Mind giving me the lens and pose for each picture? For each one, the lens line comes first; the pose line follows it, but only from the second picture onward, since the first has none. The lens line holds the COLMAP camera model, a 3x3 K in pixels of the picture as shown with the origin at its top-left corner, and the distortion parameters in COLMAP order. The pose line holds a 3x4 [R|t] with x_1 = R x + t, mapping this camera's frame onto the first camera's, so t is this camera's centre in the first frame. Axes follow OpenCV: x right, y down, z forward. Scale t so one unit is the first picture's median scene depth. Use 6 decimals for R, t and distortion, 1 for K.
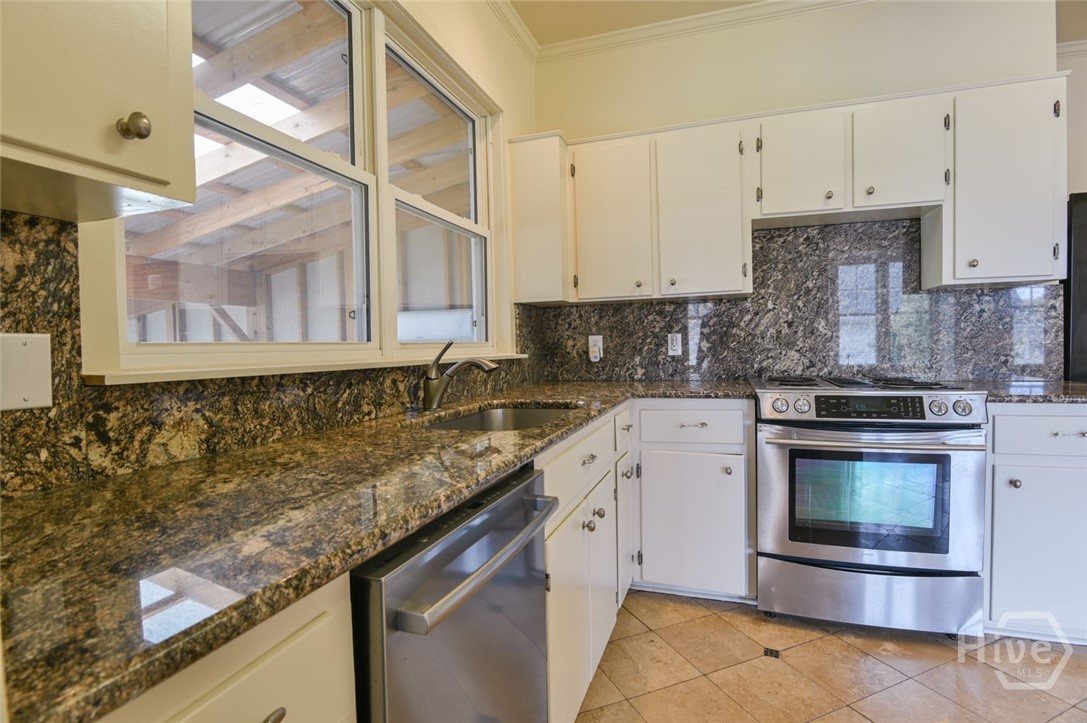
lens RADIAL K [[530.8, 0, 546.4], [0, 530.8, 361.6], [0, 0, 1]] dist [-0.021266, 0.001346]
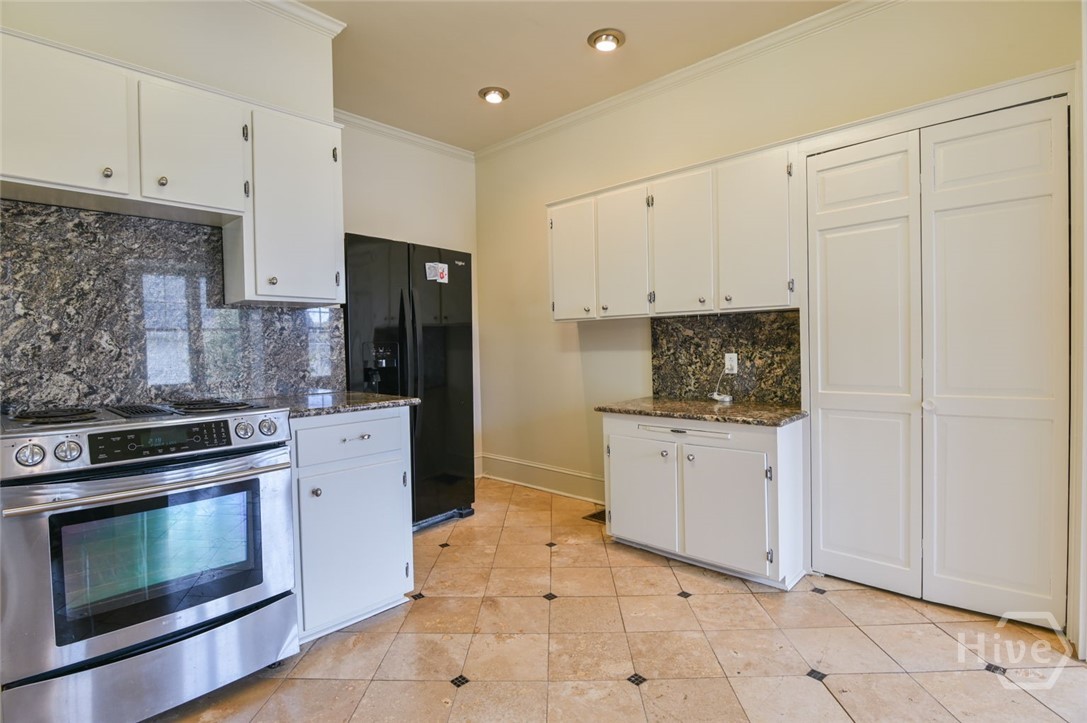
lens RADIAL K [[530.8, 0, 544.1], [0, 530.8, 359.2], [0, 0, 1]] dist [-0.021266, 0.001346]
pose [[0.410240, -0.010823, 0.911913, 0.094364], [0.045234, 0.998940, -0.008494, -0.004527], [-0.910855, 0.044734, 0.410295, 0.105724]]
